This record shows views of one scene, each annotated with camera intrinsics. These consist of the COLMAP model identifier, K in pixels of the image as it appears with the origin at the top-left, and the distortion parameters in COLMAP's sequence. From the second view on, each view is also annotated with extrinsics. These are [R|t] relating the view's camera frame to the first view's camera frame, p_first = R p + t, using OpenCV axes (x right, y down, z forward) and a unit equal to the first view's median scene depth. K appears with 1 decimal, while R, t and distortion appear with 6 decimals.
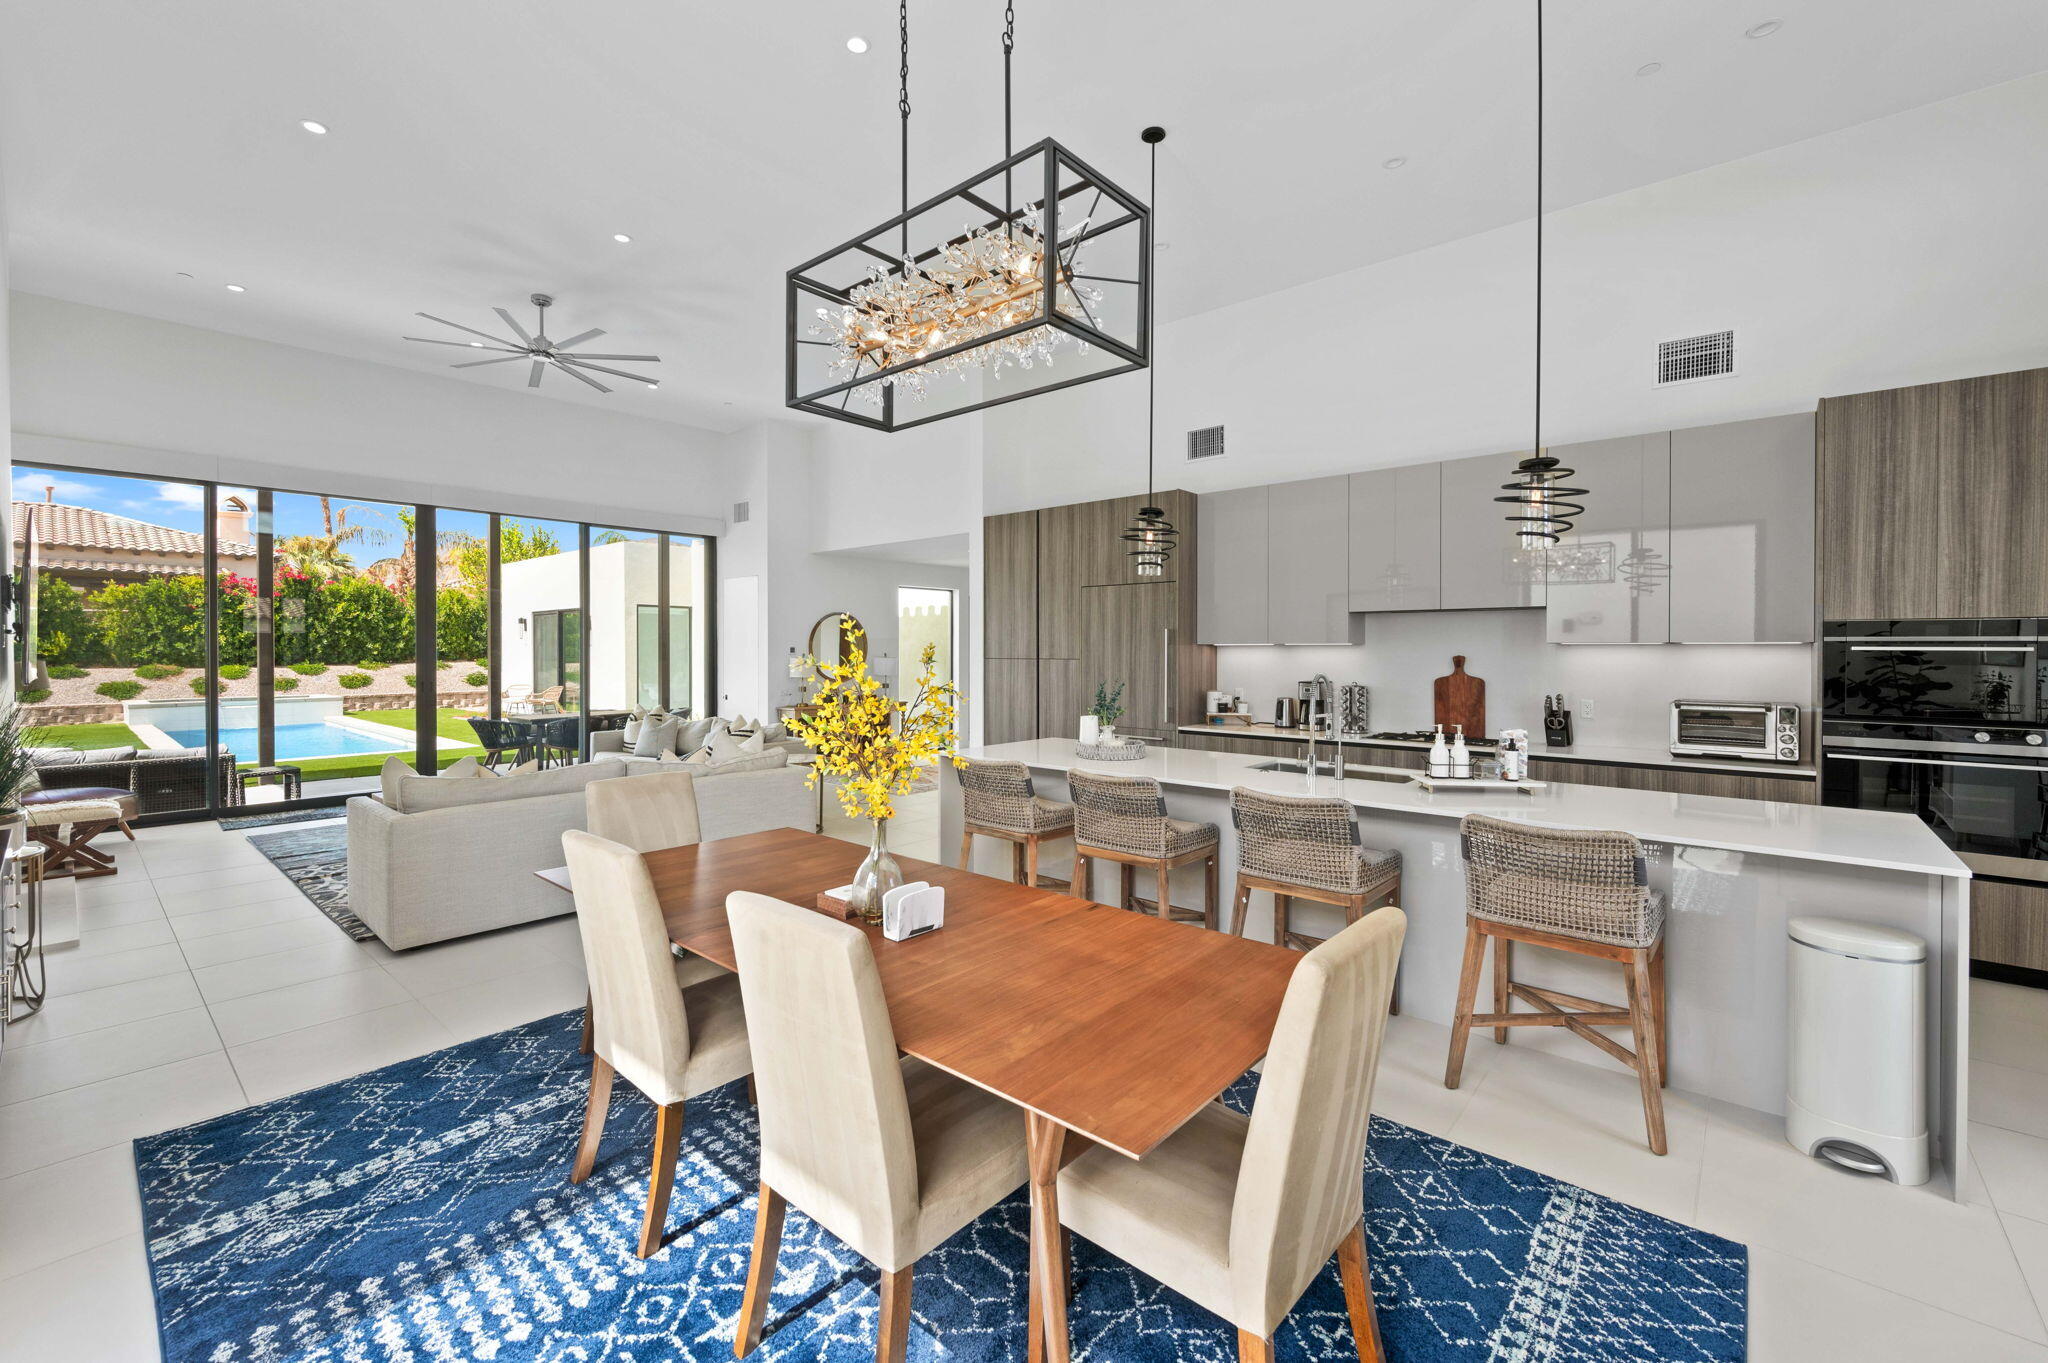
lens RADIAL K [[833.8, 0, 1034.4], [0, 833.8, 651.3], [0, 0, 1]] dist [-0.013585, 0.000424]
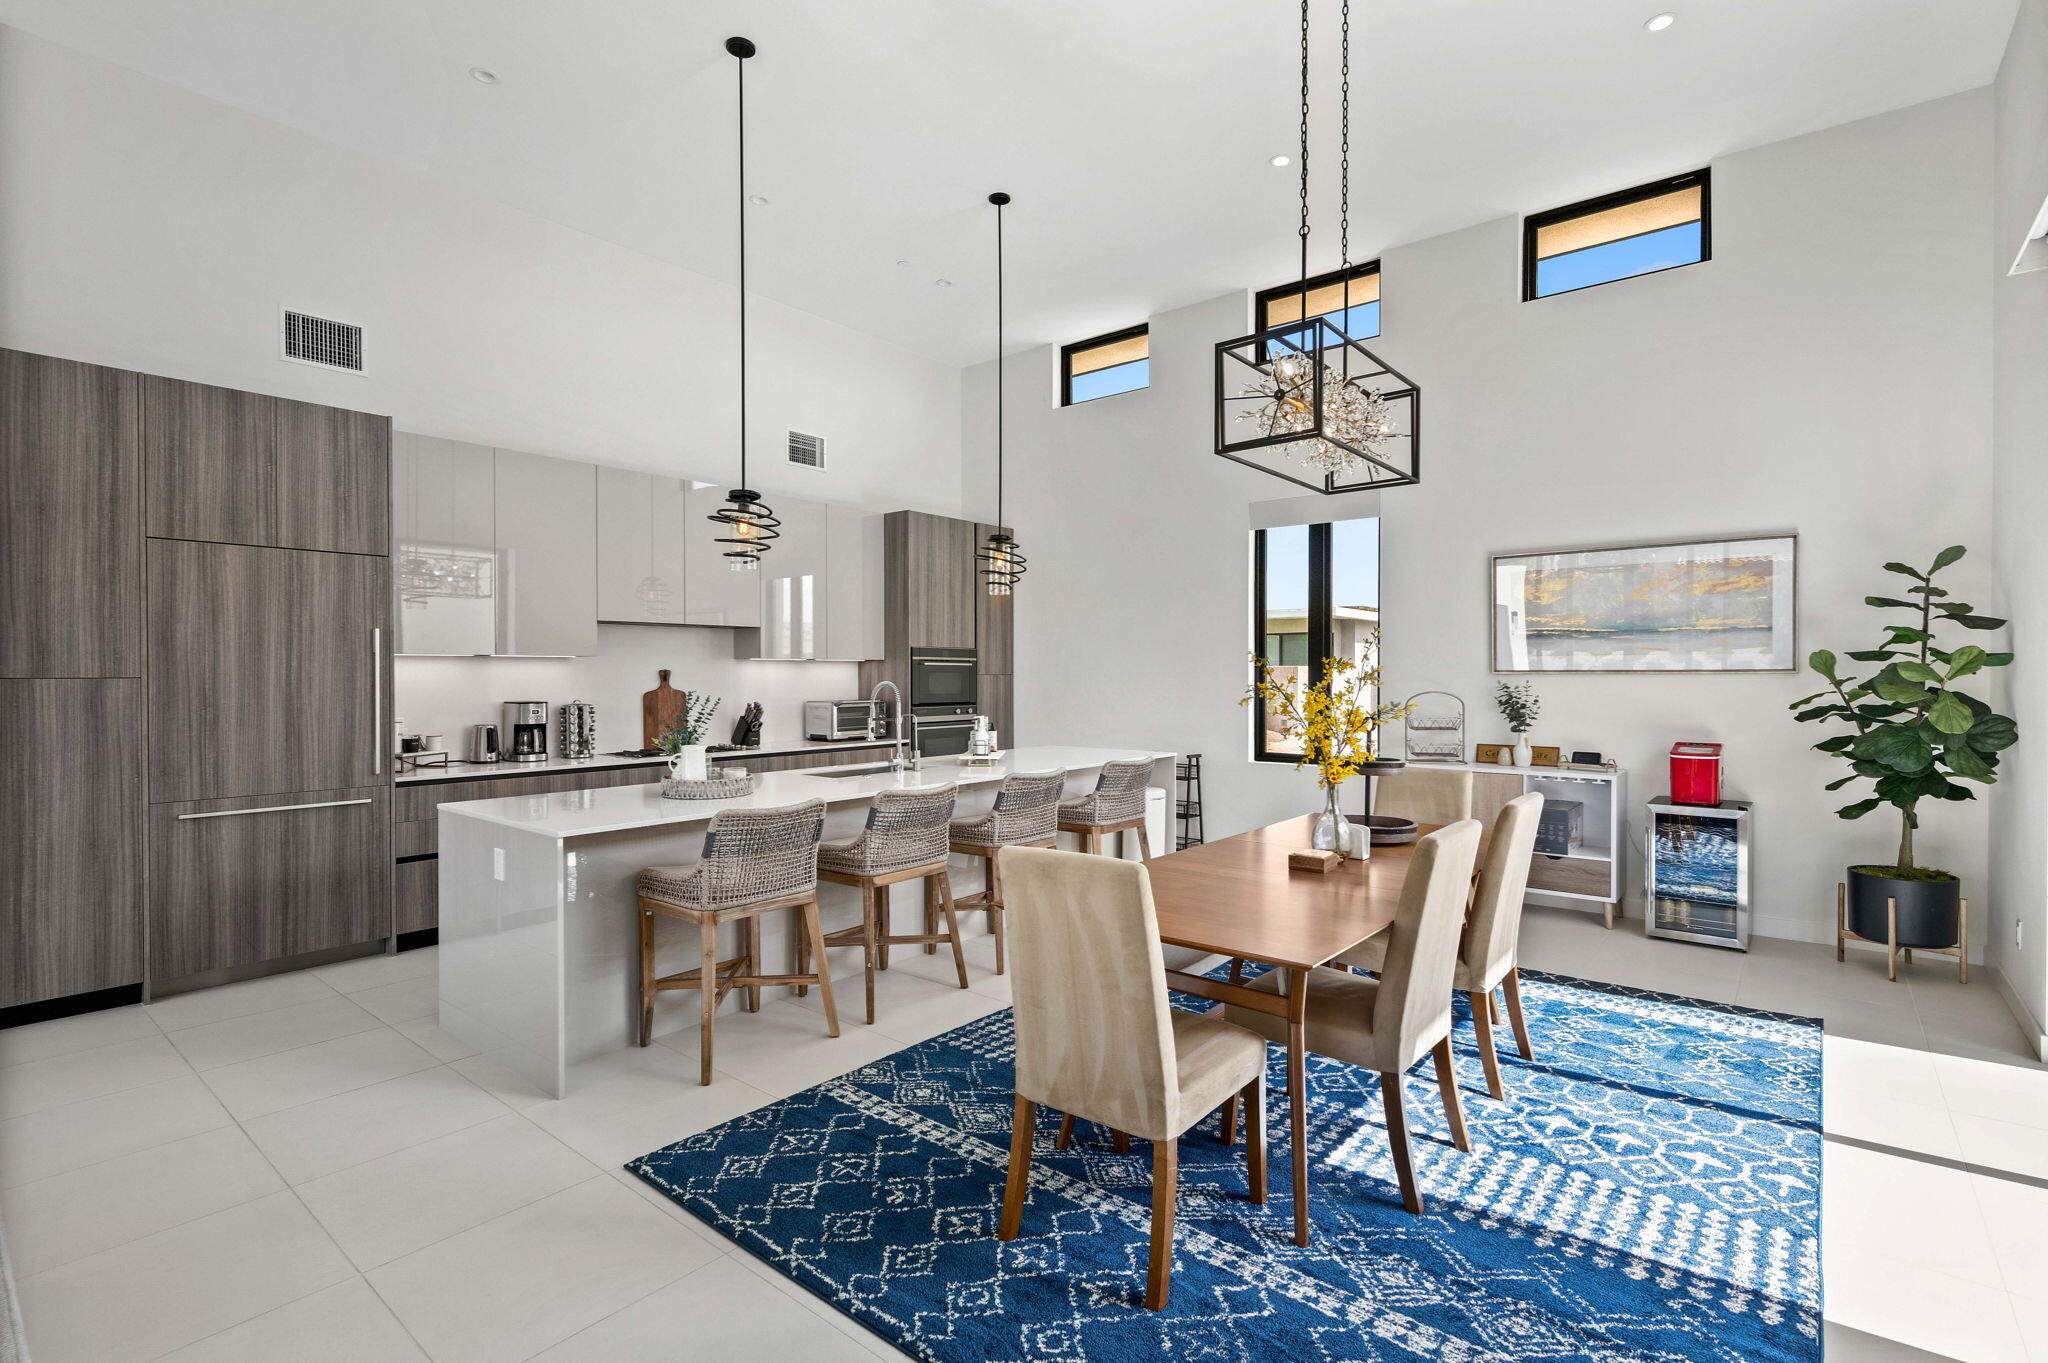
lens RADIAL K [[932.8, 0, 1024.0], [0, 932.8, 681.5], [0, 0, 1]] dist [0.003607, 0.000215]
pose [[0.005243, -0.018821, 0.999809, -1.489184], [0.003024, 0.999819, 0.018806, 0.007911], [-0.999982, 0.002925, 0.005299, 1.328417]]
